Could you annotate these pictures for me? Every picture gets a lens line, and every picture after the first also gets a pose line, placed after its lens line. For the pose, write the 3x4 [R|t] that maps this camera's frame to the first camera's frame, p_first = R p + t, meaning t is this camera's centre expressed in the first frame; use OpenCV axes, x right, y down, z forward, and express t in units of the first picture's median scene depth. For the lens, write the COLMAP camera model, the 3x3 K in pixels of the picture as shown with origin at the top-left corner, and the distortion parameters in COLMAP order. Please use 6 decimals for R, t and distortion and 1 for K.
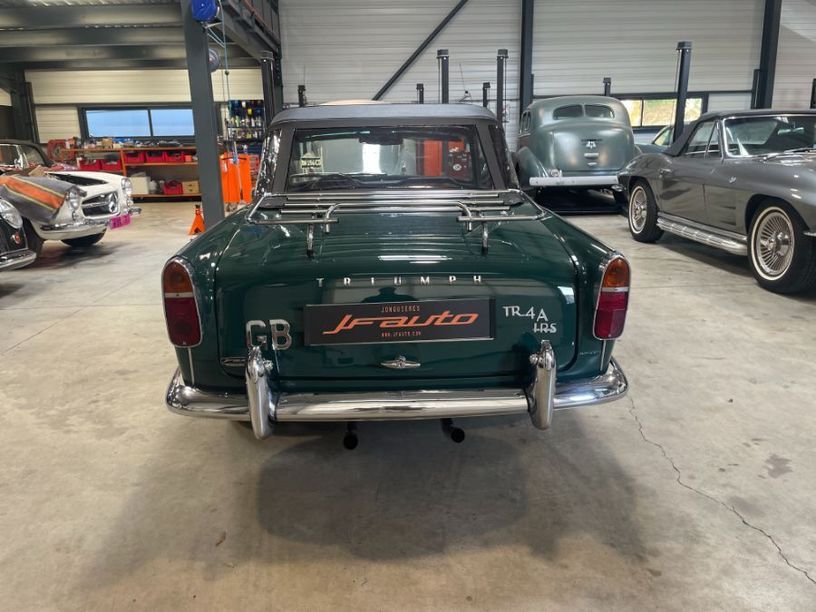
lens RADIAL K [[617.3, 0, 405.4], [0, 617.3, 302.6], [0, 0, 1]] dist [0.093520, -0.124662]
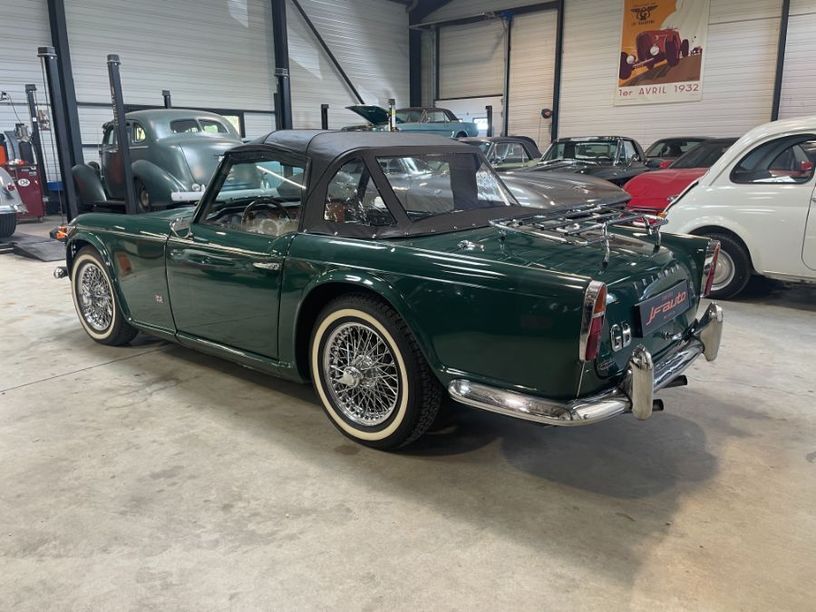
lens RADIAL K [[617.3, 0, 403.0], [0, 617.3, 302.8], [0, 0, 1]] dist [0.093520, -0.124662]
pose [[0.688205, -0.164952, 0.706516, -0.764288], [0.174658, 0.982840, 0.059334, -0.087597], [-0.704179, 0.082565, 0.705205, 0.253700]]
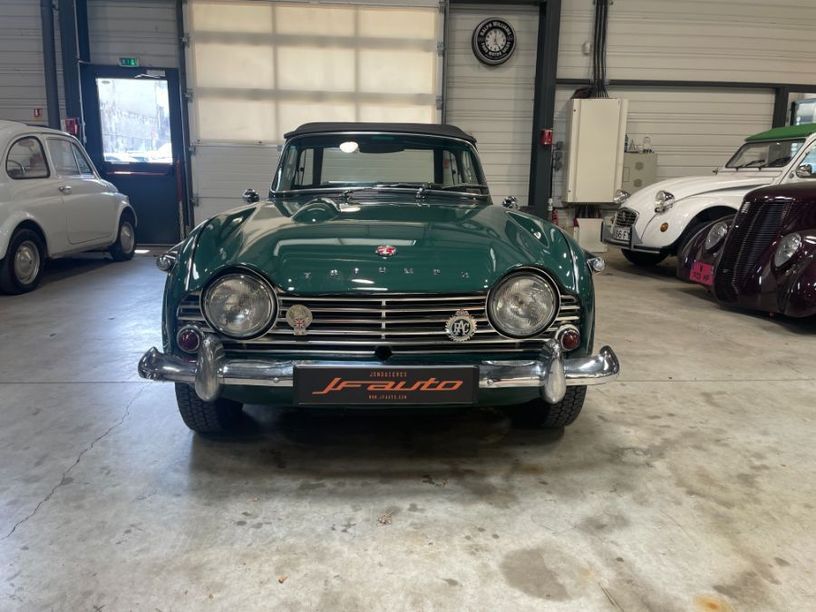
lens RADIAL K [[617.3, 0, 409.6], [0, 617.3, 299.5], [0, 0, 1]] dist [0.093520, -0.124662]
pose [[-0.999974, 0.006943, -0.001703, -0.094476], [0.005568, 0.905817, 0.423632, -0.533552], [0.004484, 0.423611, -0.905833, 2.304732]]
